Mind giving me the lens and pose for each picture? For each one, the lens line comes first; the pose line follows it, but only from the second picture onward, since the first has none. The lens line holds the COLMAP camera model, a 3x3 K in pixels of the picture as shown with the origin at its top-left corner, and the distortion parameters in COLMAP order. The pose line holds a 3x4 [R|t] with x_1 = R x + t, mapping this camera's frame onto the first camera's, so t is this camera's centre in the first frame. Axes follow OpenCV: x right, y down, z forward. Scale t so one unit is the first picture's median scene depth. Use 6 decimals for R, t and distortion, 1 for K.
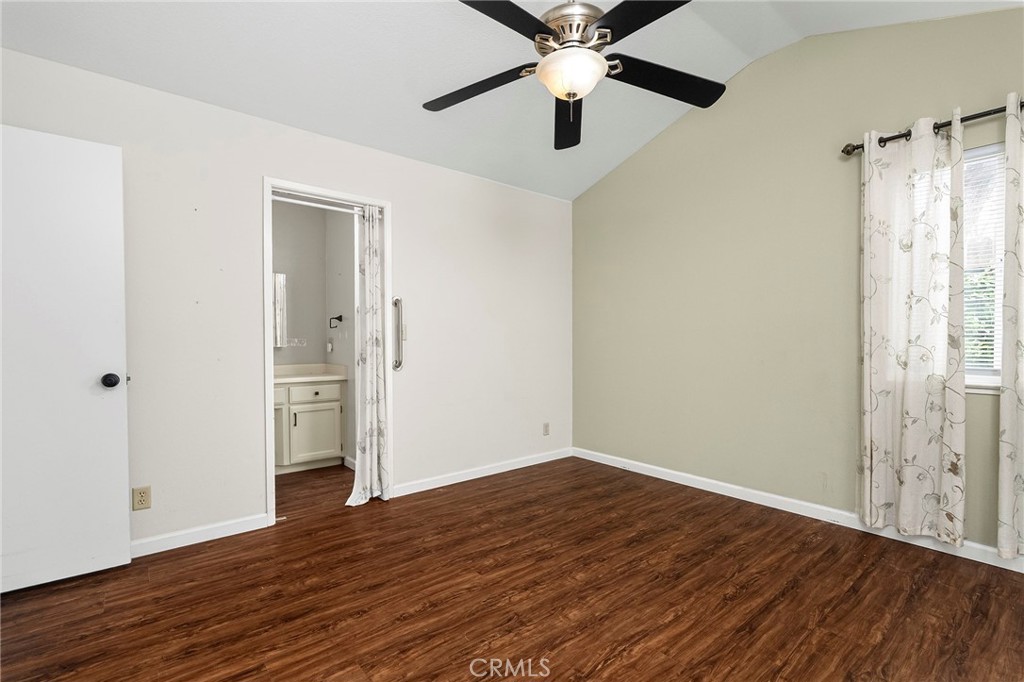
lens RADIAL K [[454.8, 0, 507.1], [0, 454.8, 342.1], [0, 0, 1]] dist [-0.002686, -0.000532]
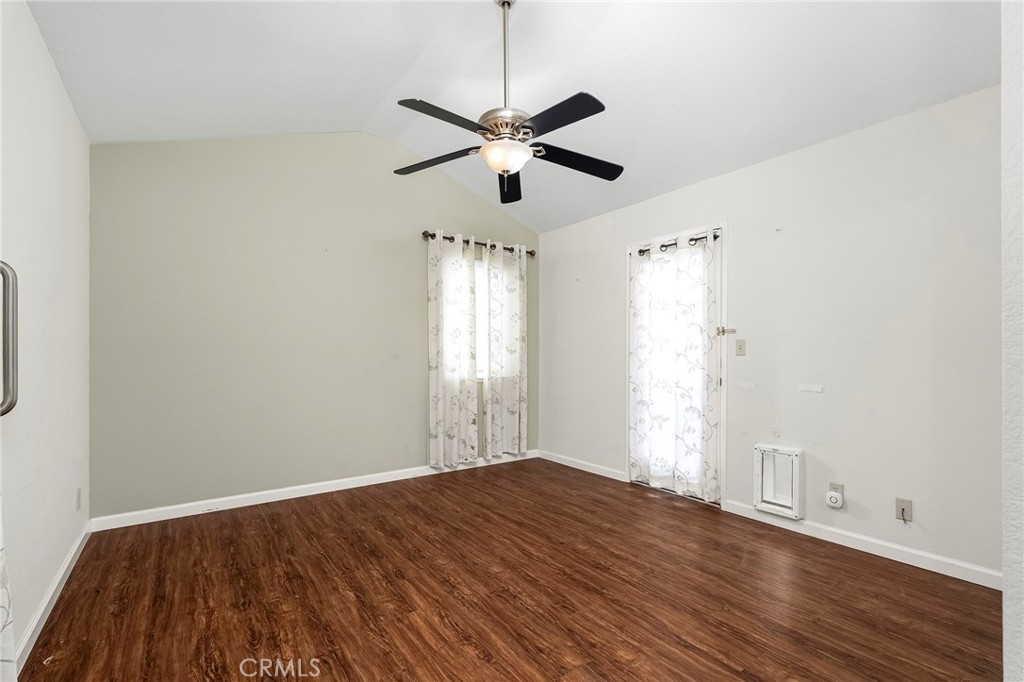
lens RADIAL K [[454.8, 0, 509.6], [0, 454.8, 348.4], [0, 0, 1]] dist [-0.002686, -0.000532]
pose [[0.058195, 0.017181, 0.998157, -0.890374], [0.001260, 0.999850, -0.017283, -0.000472], [-0.998304, 0.002264, 0.058165, 0.694080]]
